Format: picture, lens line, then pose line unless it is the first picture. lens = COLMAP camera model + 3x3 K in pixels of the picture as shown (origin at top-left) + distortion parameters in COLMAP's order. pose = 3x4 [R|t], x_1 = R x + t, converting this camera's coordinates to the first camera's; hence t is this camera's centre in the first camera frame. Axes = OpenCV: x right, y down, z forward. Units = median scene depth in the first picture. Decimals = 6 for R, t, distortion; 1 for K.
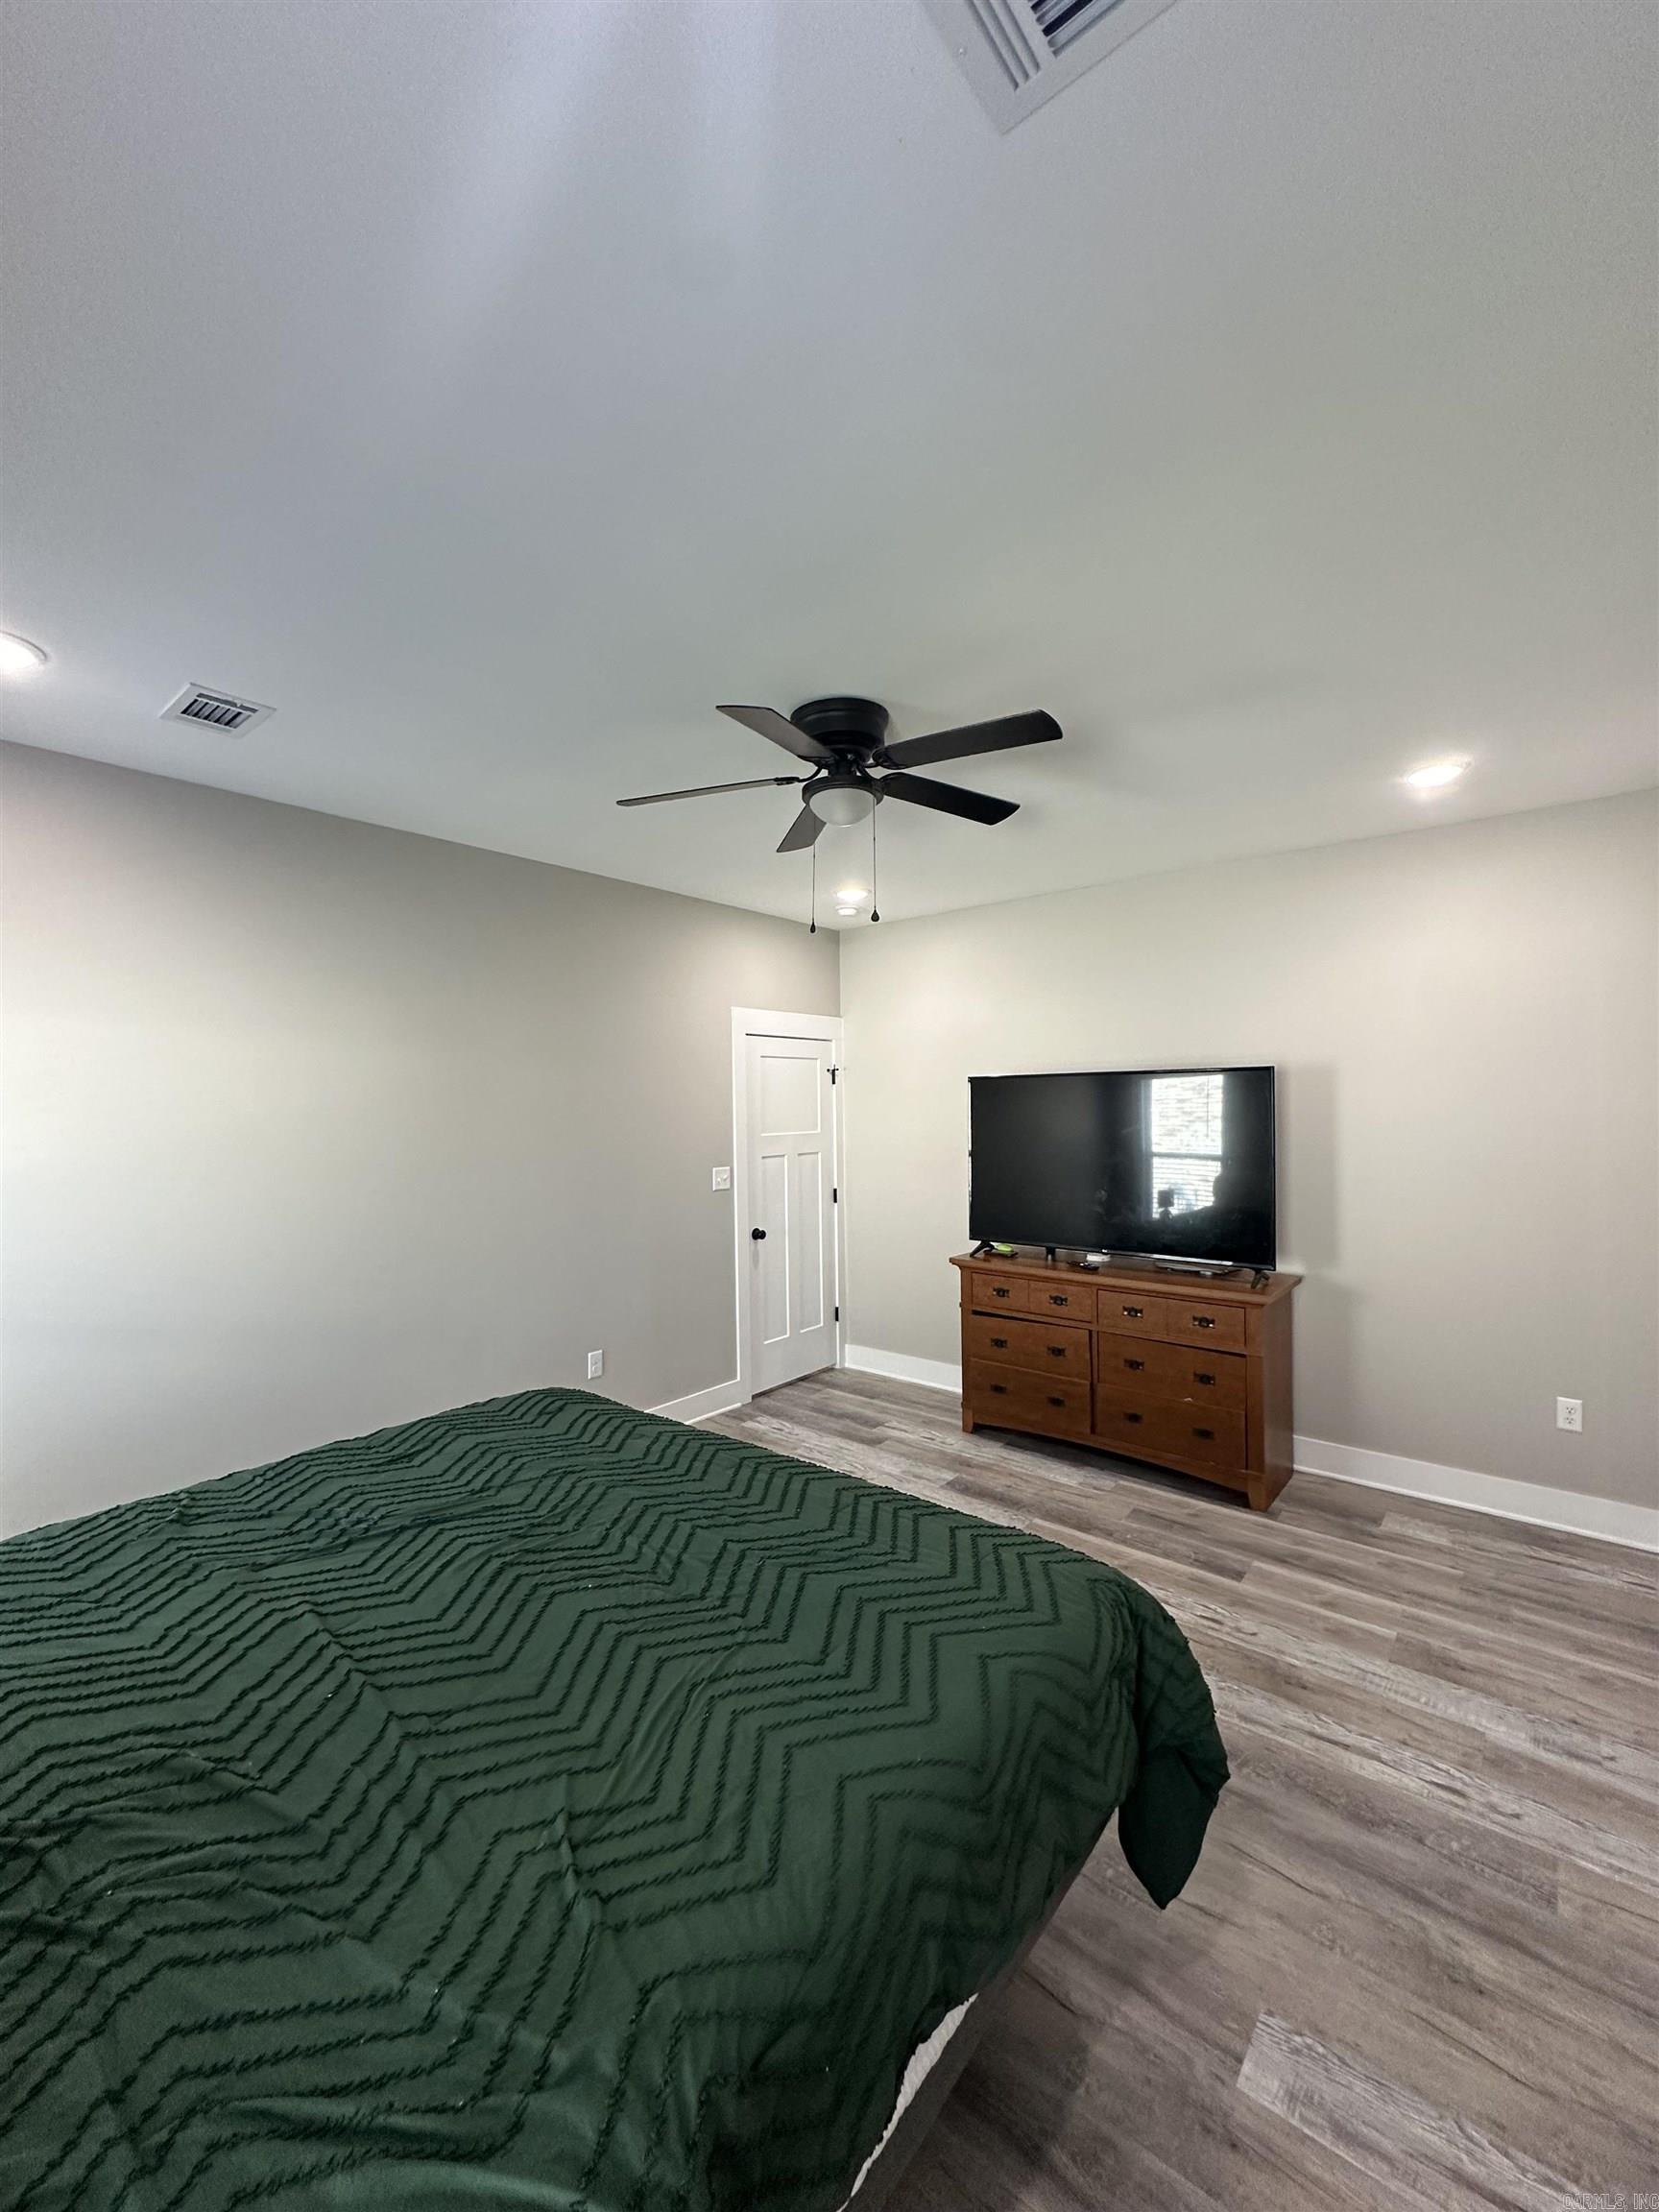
lens RADIAL K [[881.2, 0, 830.4], [0, 881.2, 1111.0], [0, 0, 1]] dist [-0.007369, 0.001134]
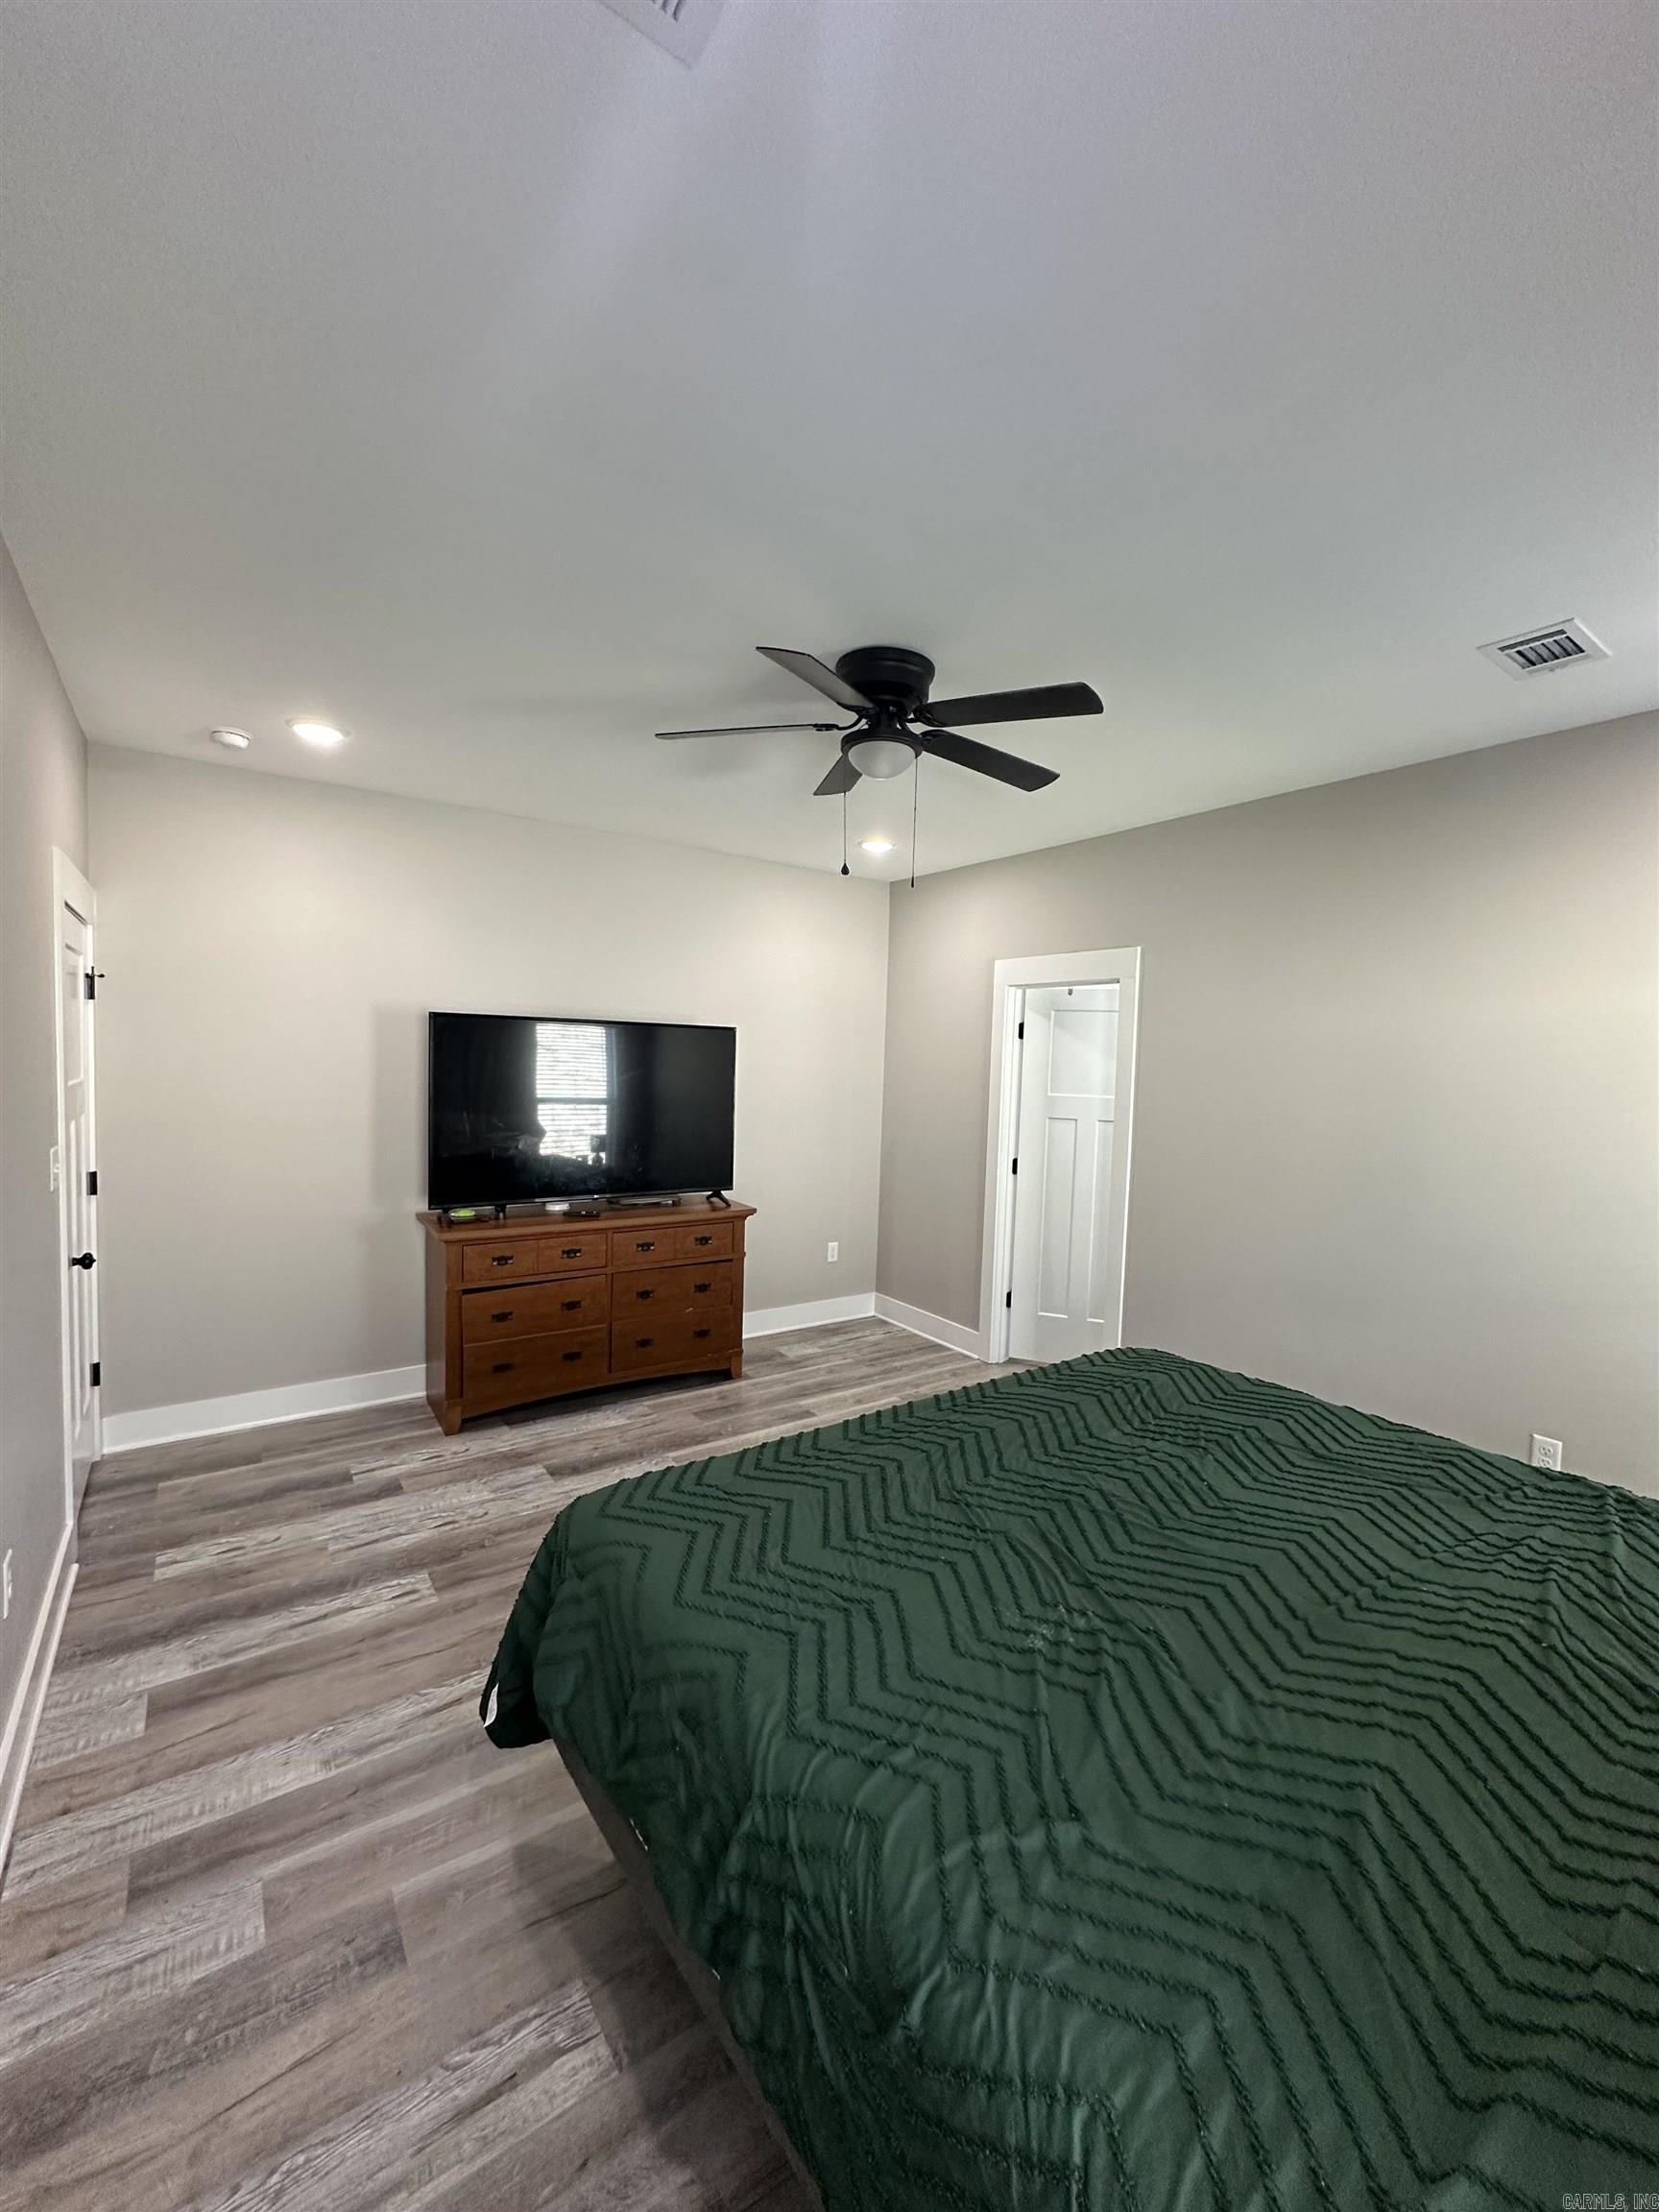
lens RADIAL K [[881.2, 0, 830.4], [0, 881.2, 1111.0], [0, 0, 1]] dist [-0.007369, 0.001134]
pose [[0.263291, -0.038613, 0.963943, -0.619556], [-0.028387, 0.998456, 0.047749, 0.004403], [-0.964299, -0.039935, 0.261788, 0.495420]]
